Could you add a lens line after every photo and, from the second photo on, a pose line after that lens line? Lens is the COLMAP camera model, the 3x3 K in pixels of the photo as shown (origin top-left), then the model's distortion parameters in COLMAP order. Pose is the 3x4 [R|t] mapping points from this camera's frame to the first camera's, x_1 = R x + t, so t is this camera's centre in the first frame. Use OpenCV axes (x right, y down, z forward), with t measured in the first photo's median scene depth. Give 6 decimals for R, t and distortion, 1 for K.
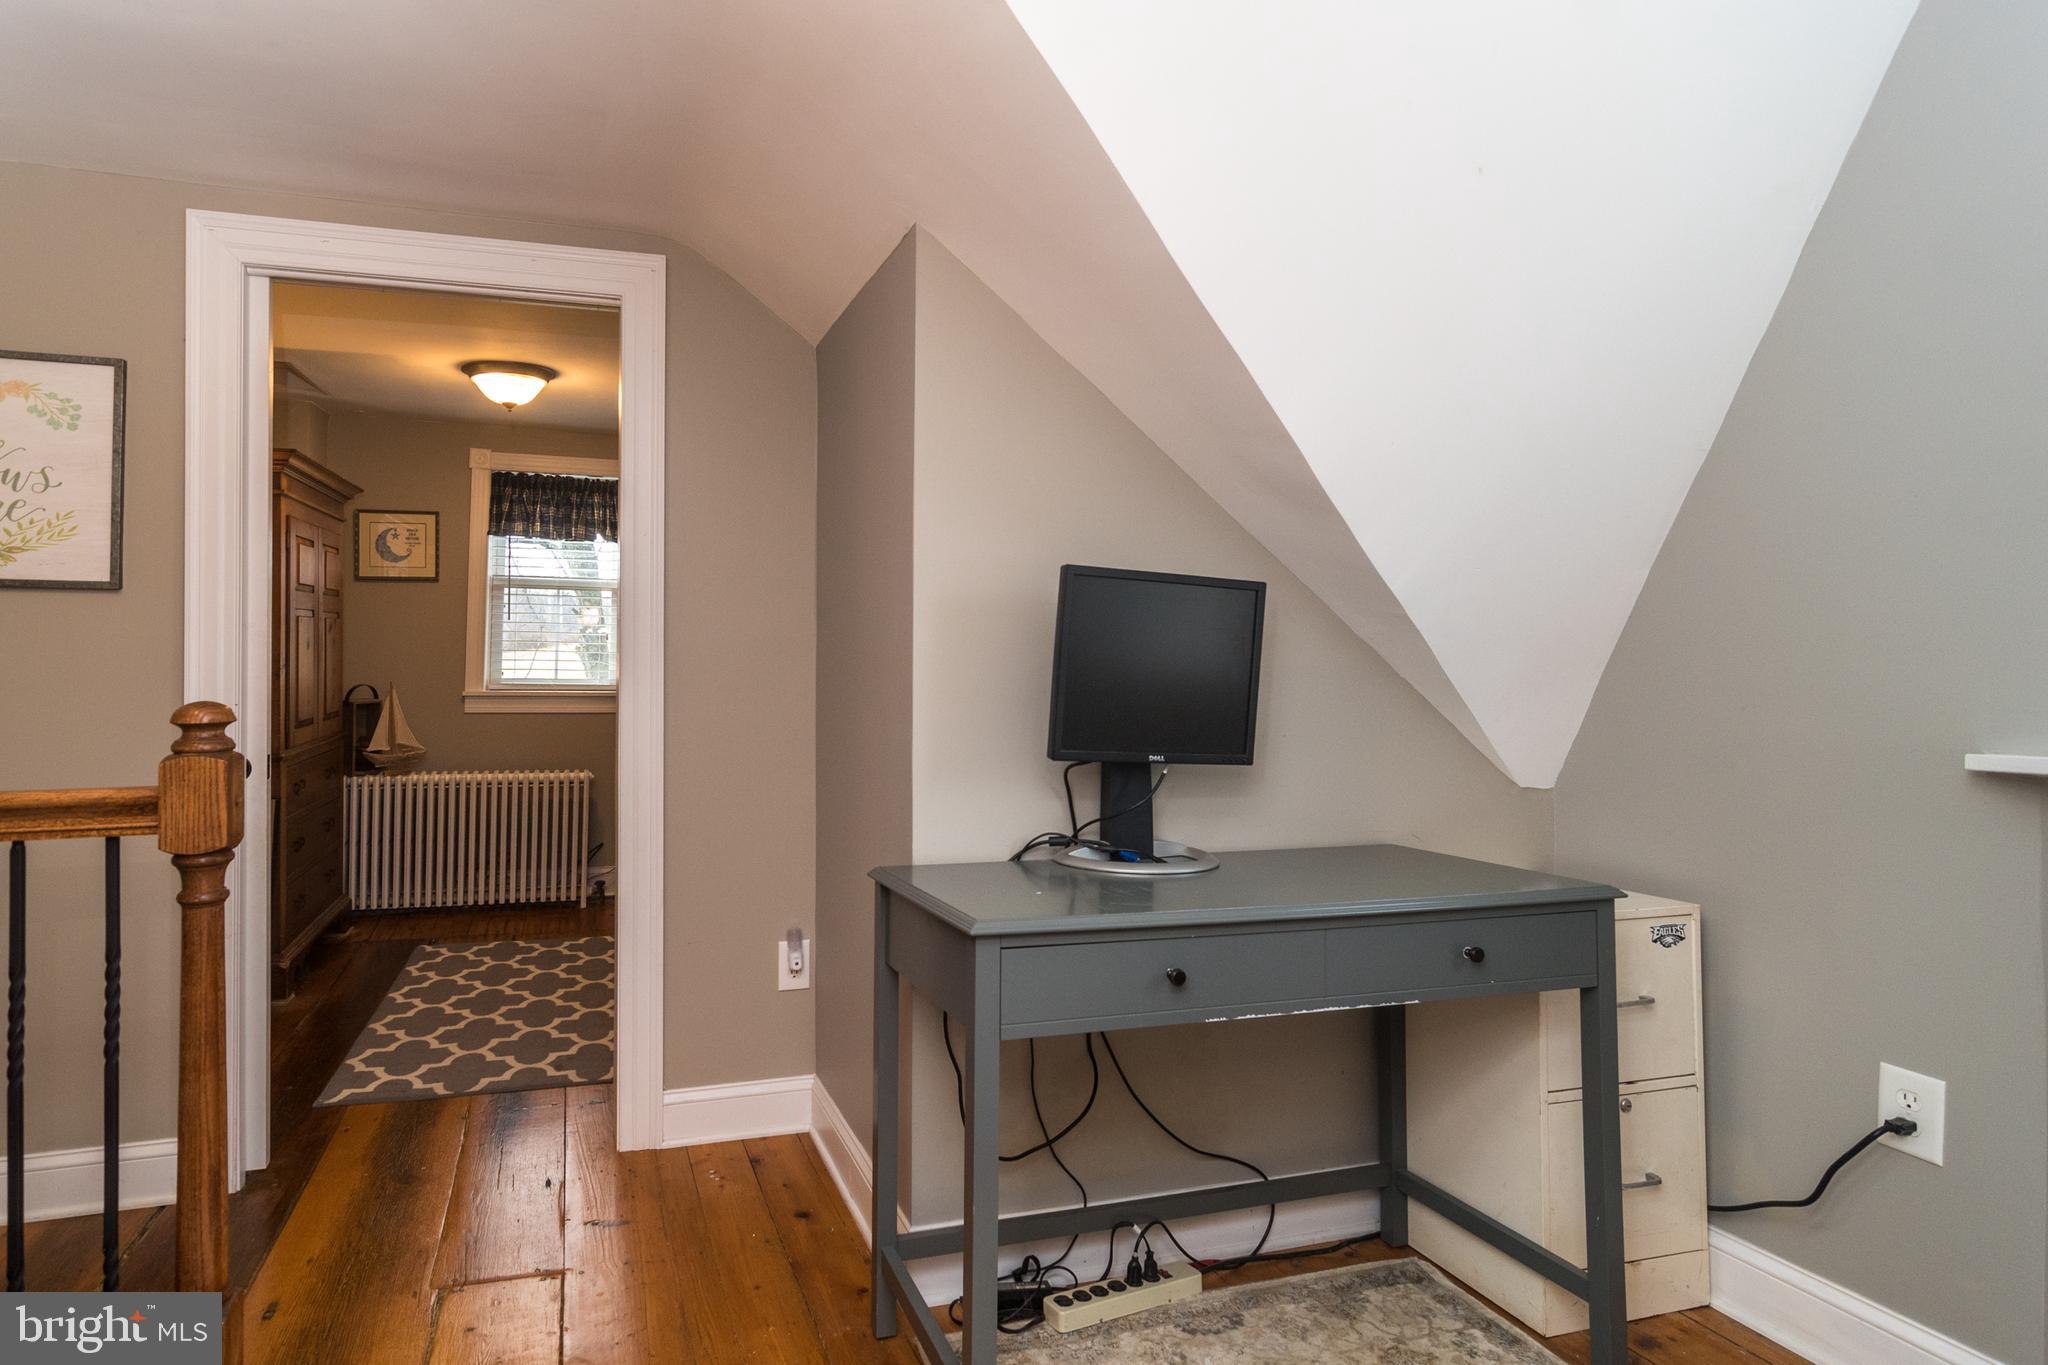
lens RADIAL K [[1089.9, 0, 1028.7], [0, 1089.9, 690.3], [0, 0, 1]] dist [0.023313, 0.000897]
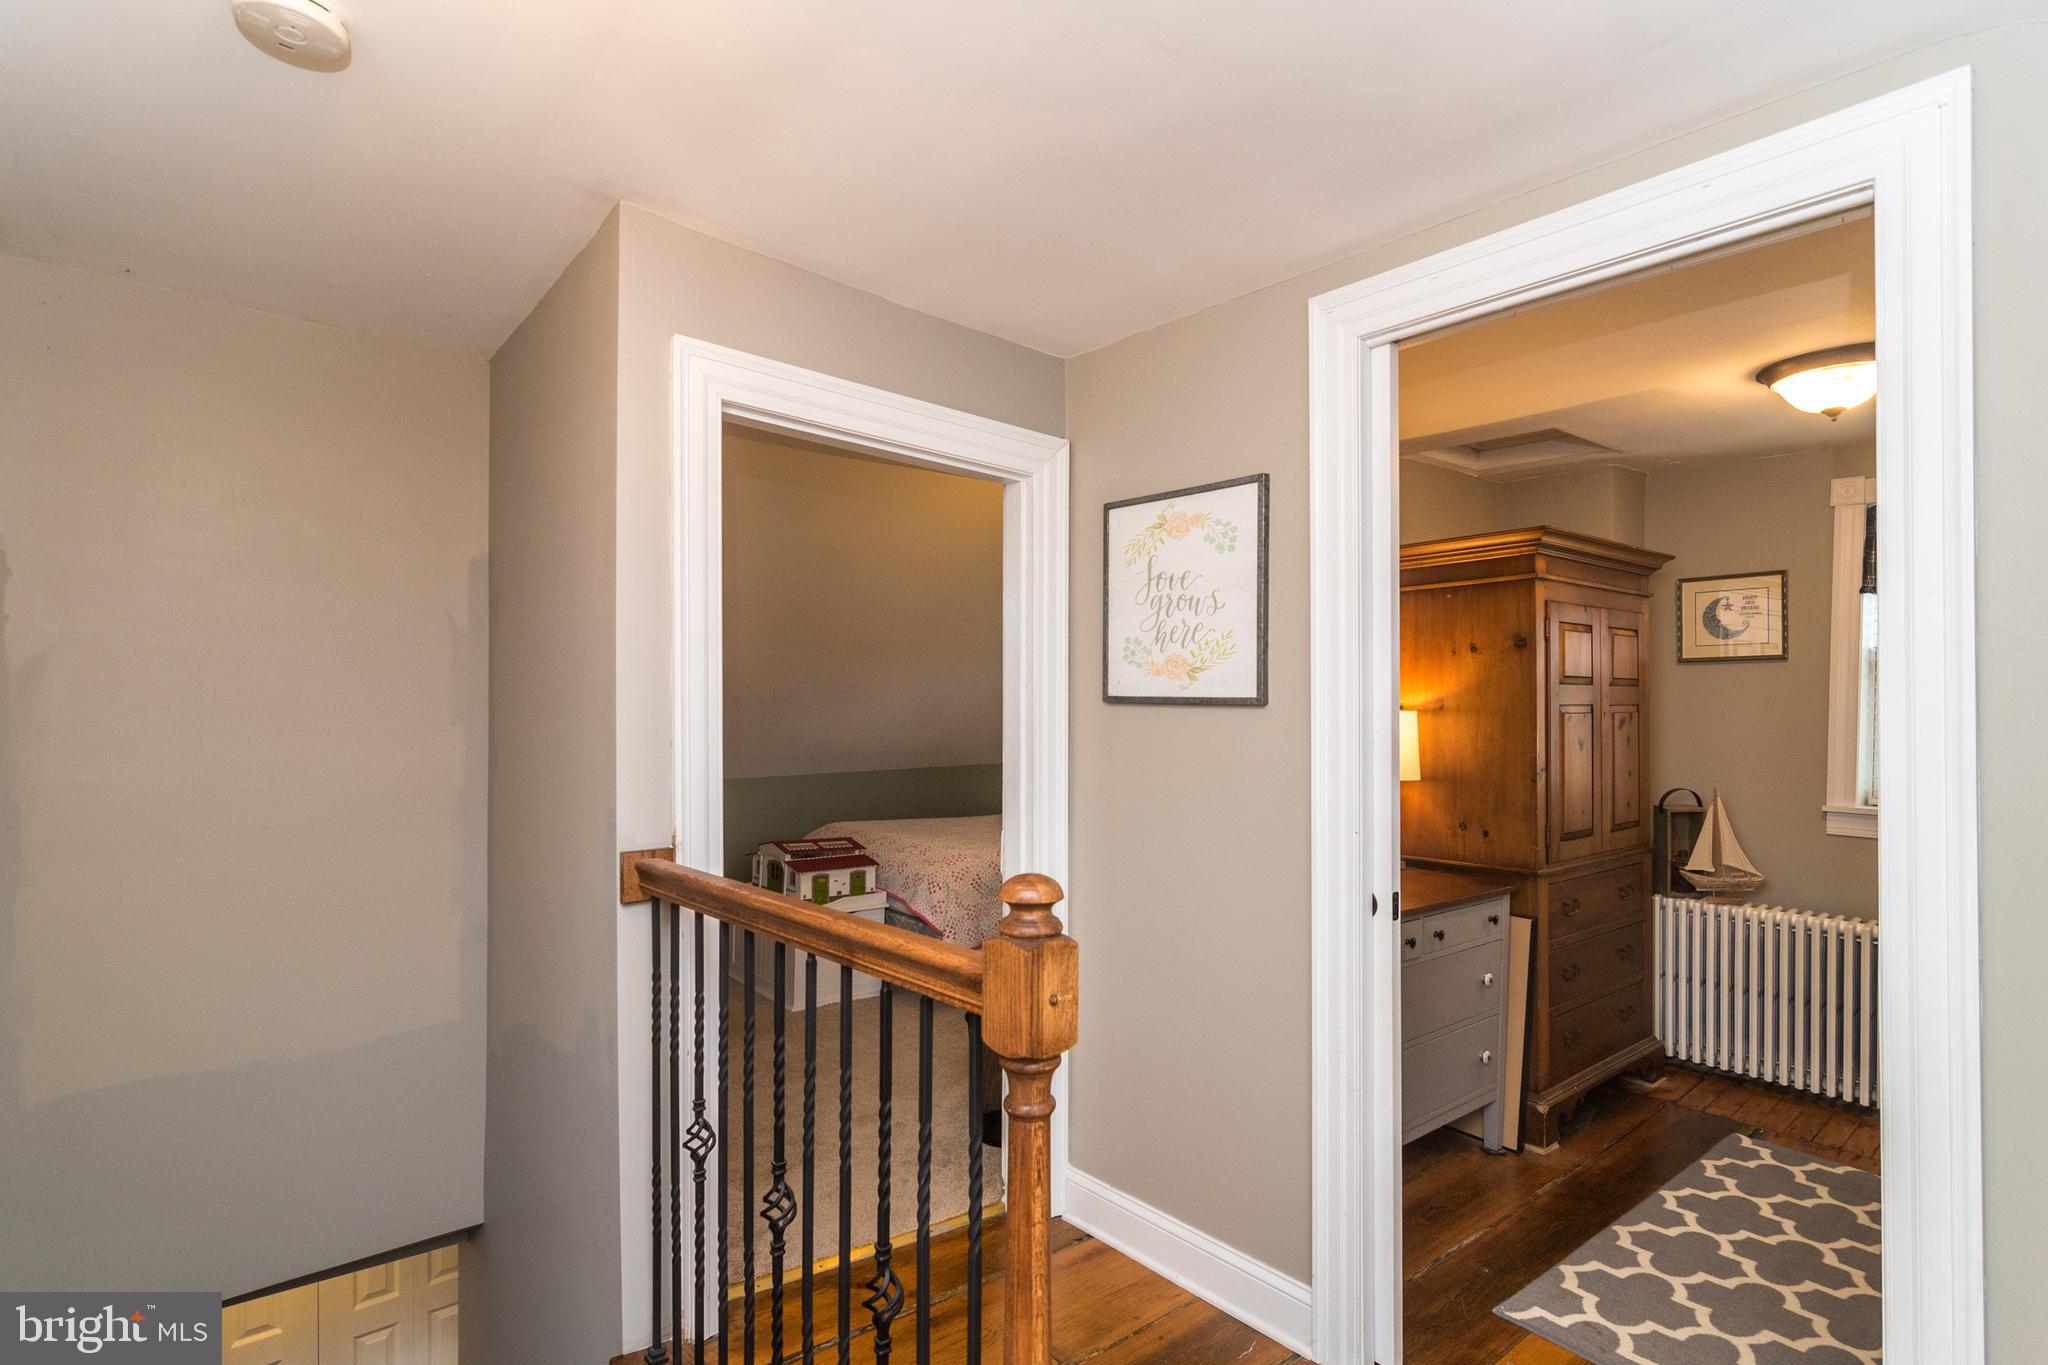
lens RADIAL K [[1089.9, 0, 1028.7], [0, 1089.9, 690.3], [0, 0, 1]] dist [0.023313, 0.000897]
pose [[0.329946, -0.001873, -0.943998, 0.016783], [-0.046624, 0.998745, -0.018277, -0.045065], [0.942848, 0.050044, 0.329445, 0.283297]]
